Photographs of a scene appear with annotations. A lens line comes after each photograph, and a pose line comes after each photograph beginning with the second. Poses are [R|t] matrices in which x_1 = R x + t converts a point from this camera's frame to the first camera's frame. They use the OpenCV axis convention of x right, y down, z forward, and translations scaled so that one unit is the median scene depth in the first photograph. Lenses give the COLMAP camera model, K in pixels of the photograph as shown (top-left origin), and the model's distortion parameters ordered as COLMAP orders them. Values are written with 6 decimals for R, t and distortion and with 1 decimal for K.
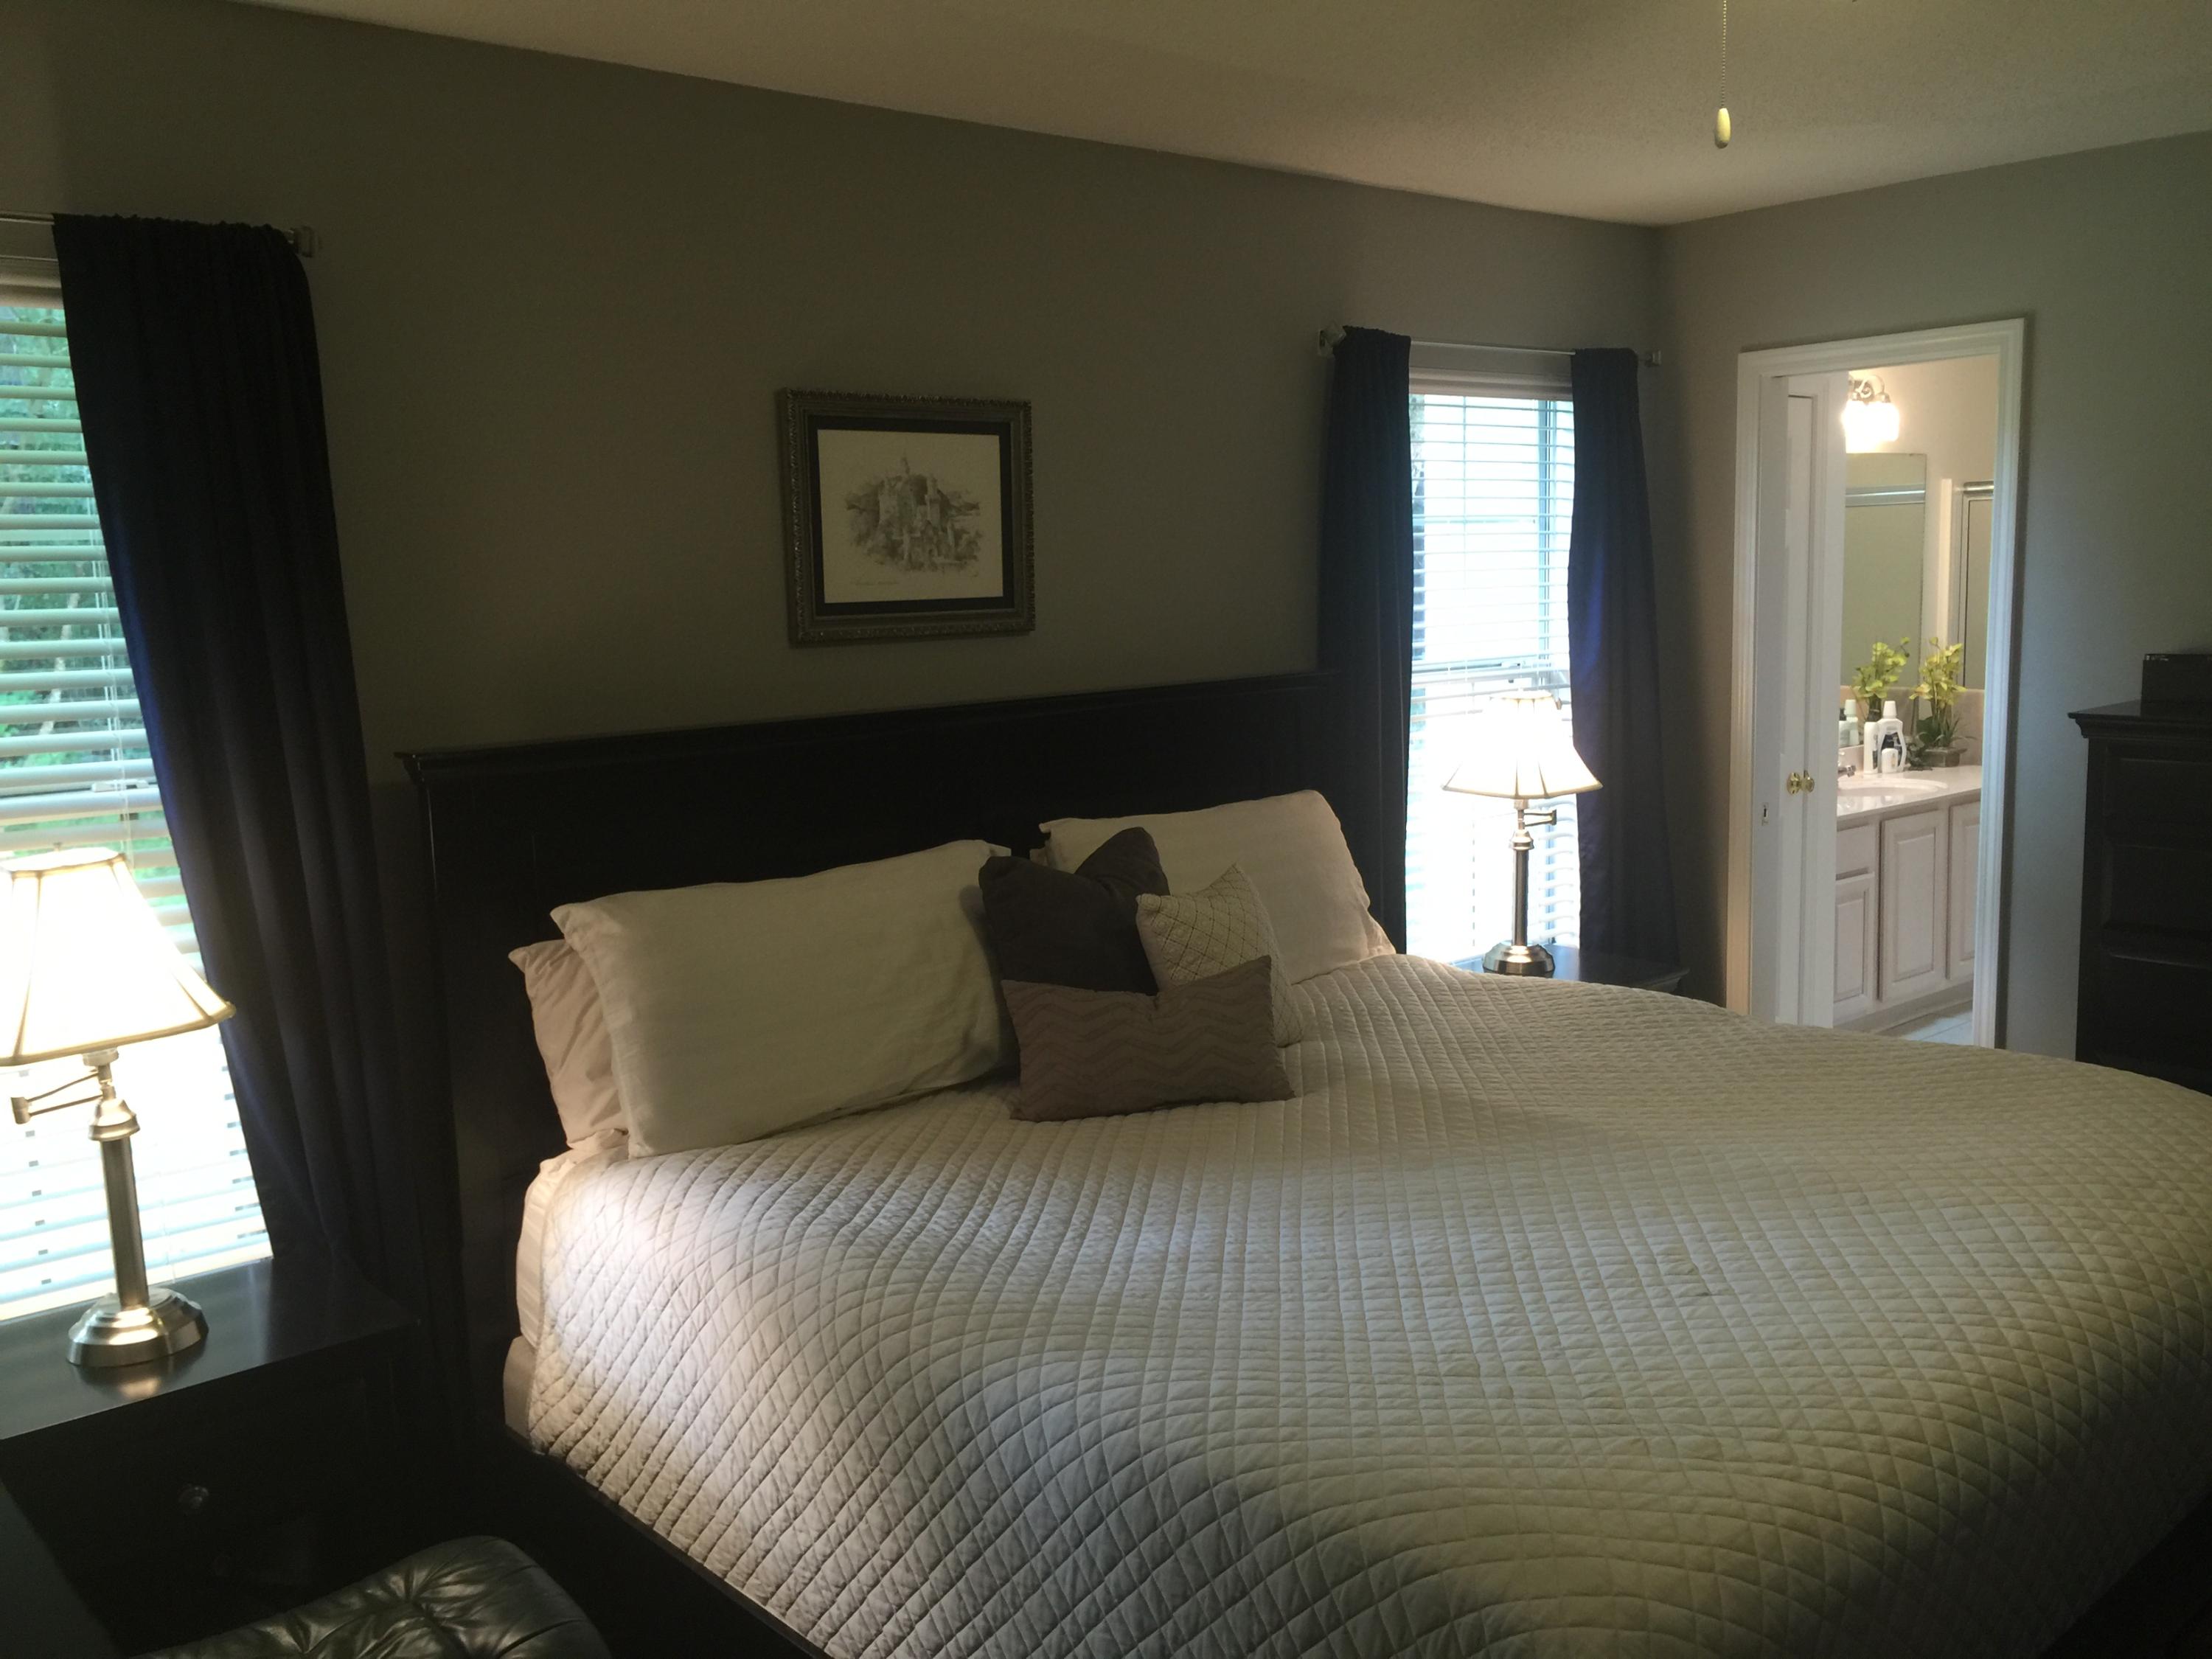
lens RADIAL K [[1903.0, 0, 1106.3], [0, 1903.0, 828.3], [0, 0, 1]] dist [0.065540, -0.081713]
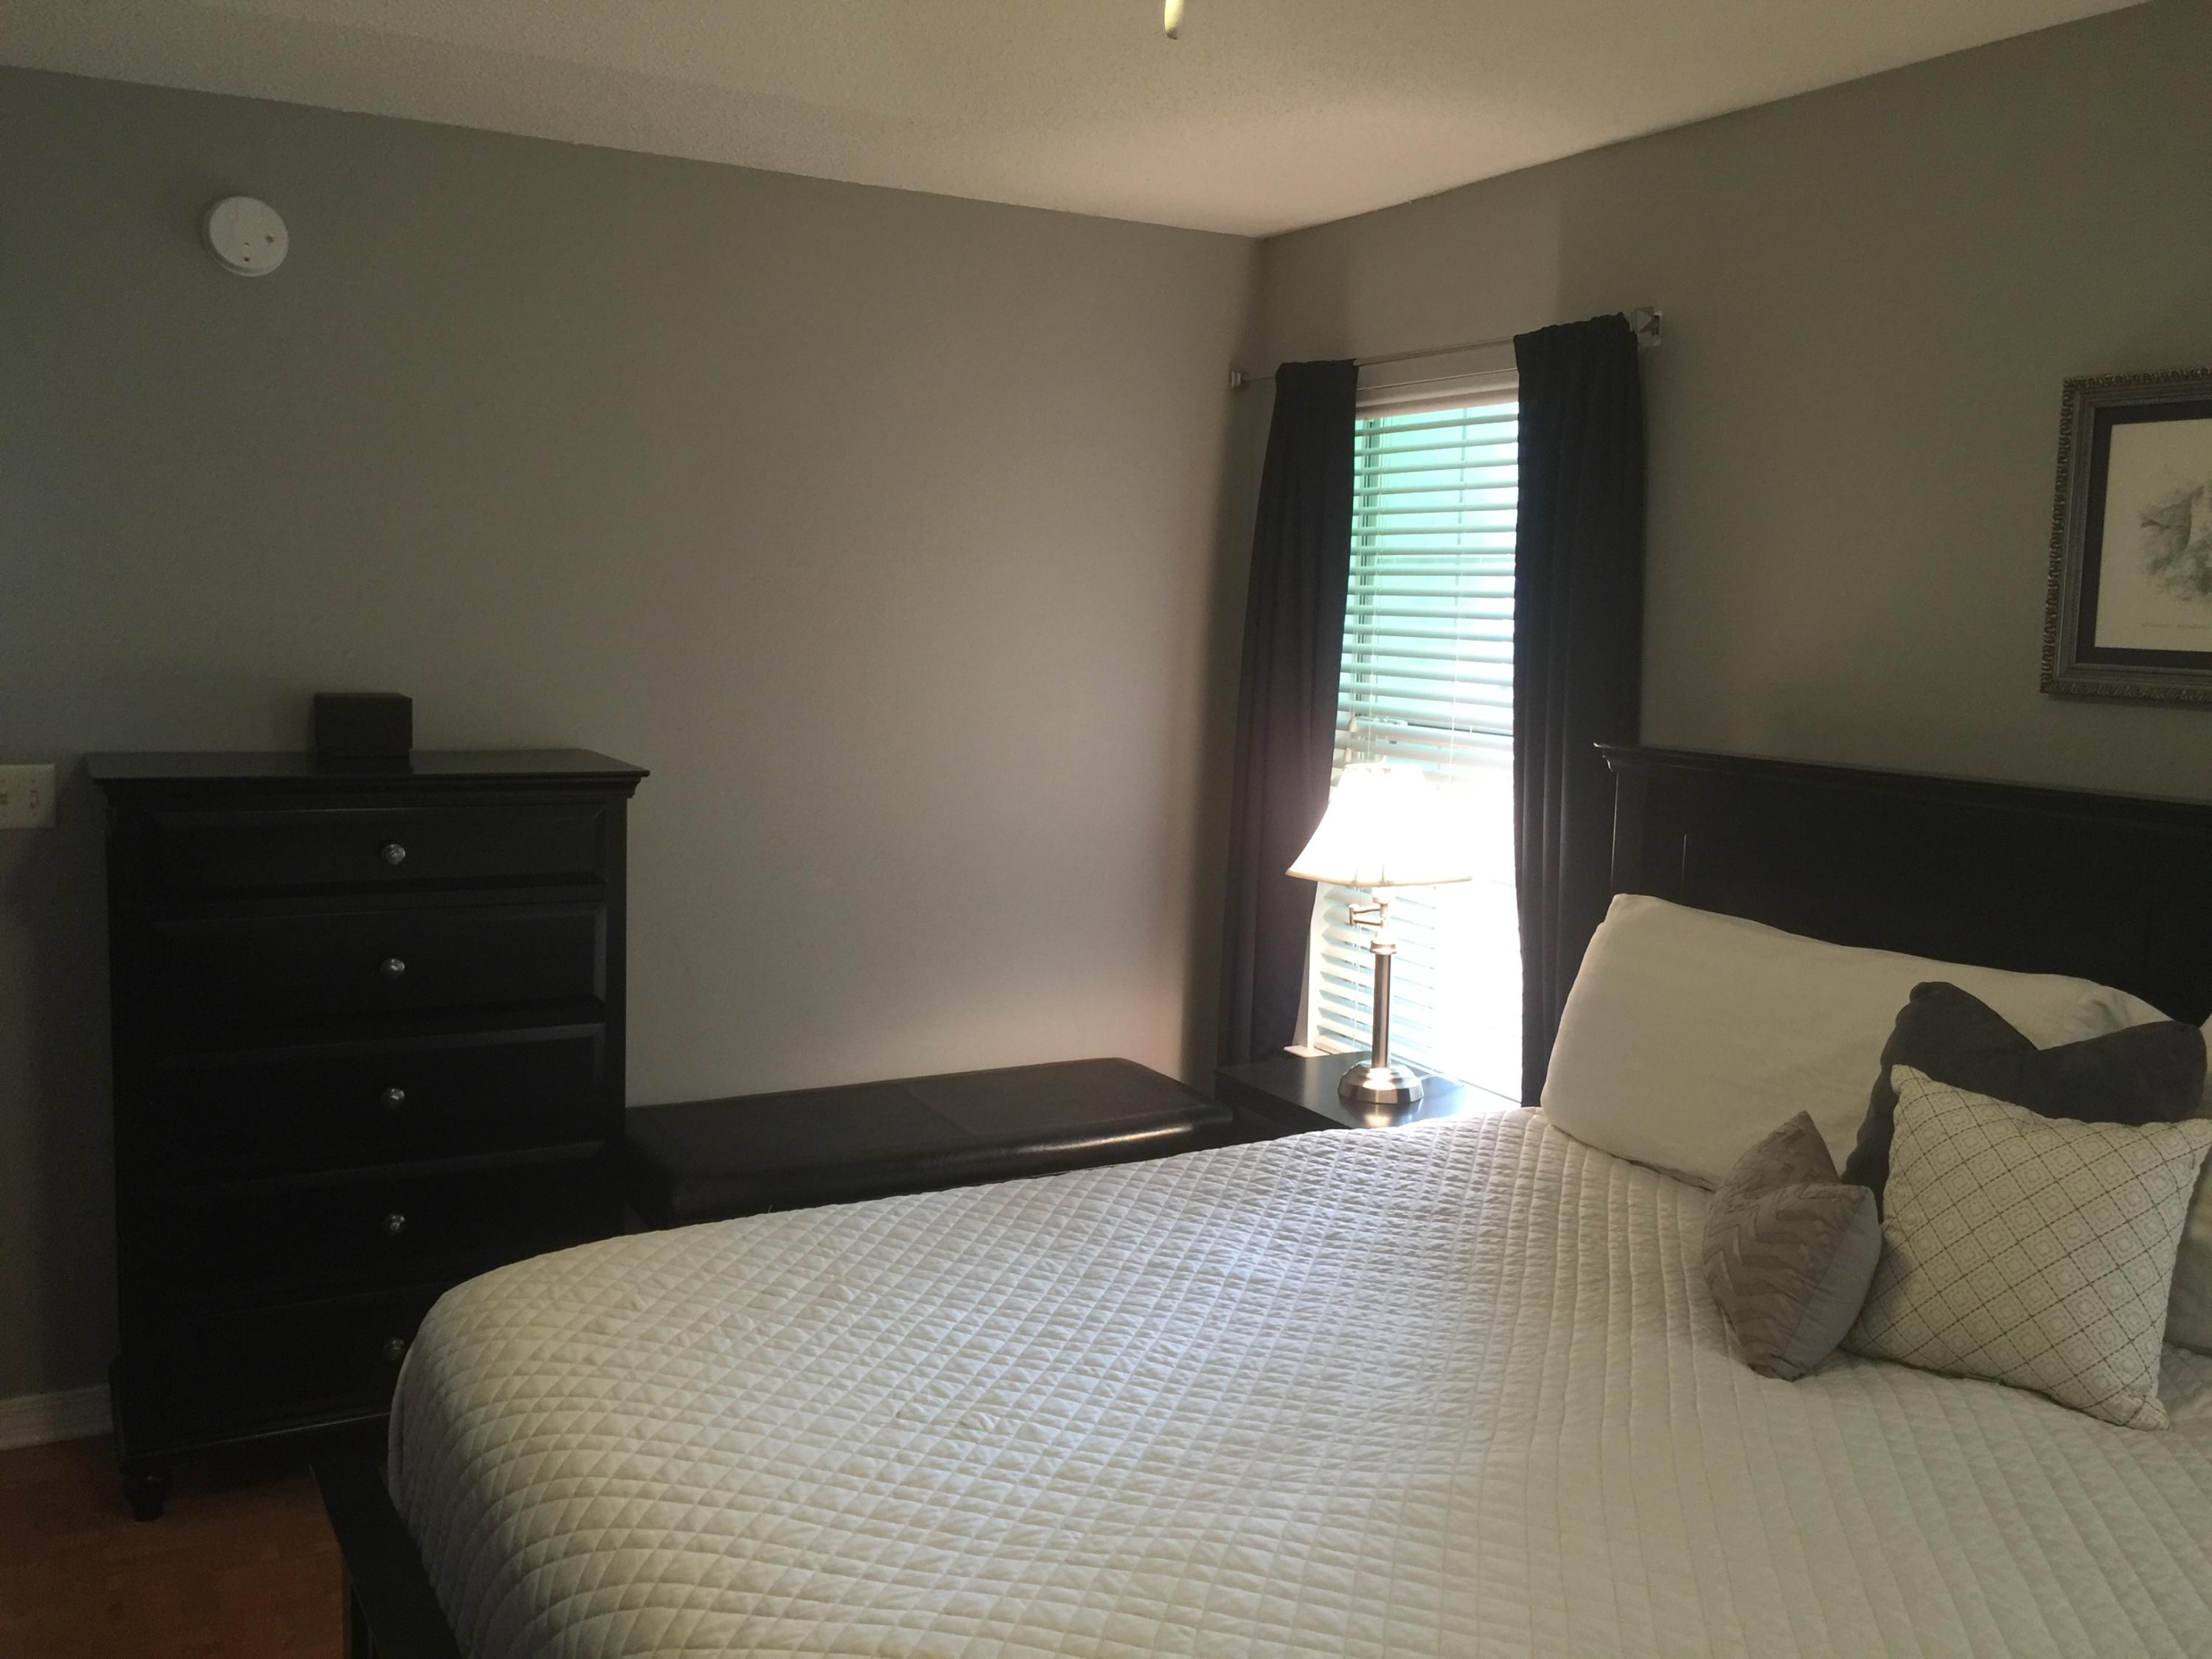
lens RADIAL K [[1903.0, 0, 1106.1], [0, 1903.0, 831.9], [0, 0, 1]] dist [0.065540, -0.081713]
pose [[-0.243458, 0.162719, -0.956165, 0.721461], [-0.129142, 0.971611, 0.198229, -0.148807], [0.961275, 0.171741, -0.215533, 0.794767]]
